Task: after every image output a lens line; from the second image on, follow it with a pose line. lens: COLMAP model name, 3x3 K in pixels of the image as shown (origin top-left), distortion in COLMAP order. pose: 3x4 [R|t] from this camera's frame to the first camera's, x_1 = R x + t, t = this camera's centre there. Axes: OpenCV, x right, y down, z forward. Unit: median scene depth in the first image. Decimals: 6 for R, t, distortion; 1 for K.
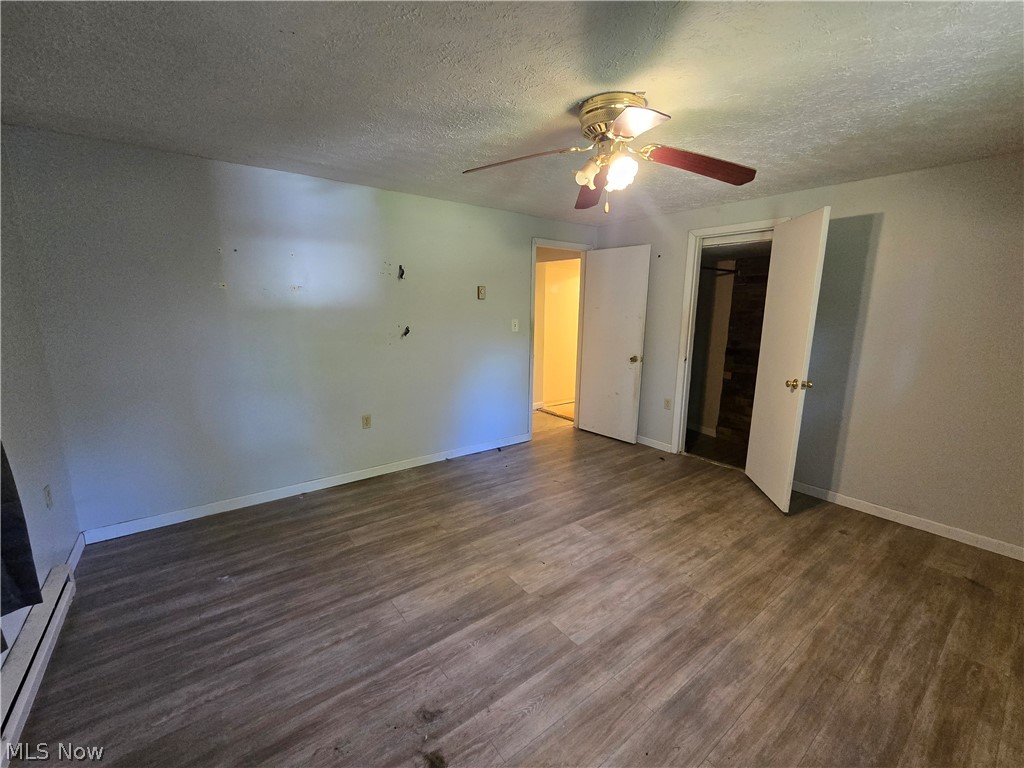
lens RADIAL K [[422.4, 0, 512.0], [0, 422.4, 384.0], [0, 0, 1]] dist [0.002448, 0.000722]
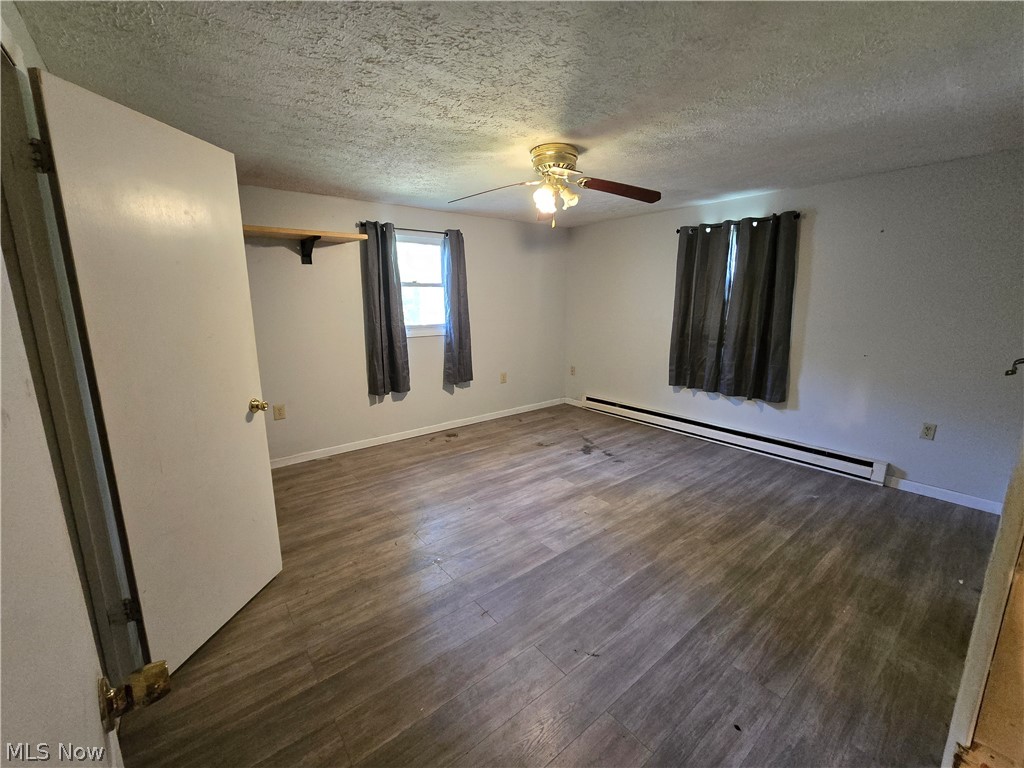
lens RADIAL K [[422.4, 0, 512.0], [0, 422.4, 384.0], [0, 0, 1]] dist [0.002448, 0.000722]
pose [[-0.999714, 0.000267, -0.023896, 0.326261], [-0.008754, 0.926355, 0.376550, -0.377771], [0.022237, 0.376652, -0.926088, 2.059972]]
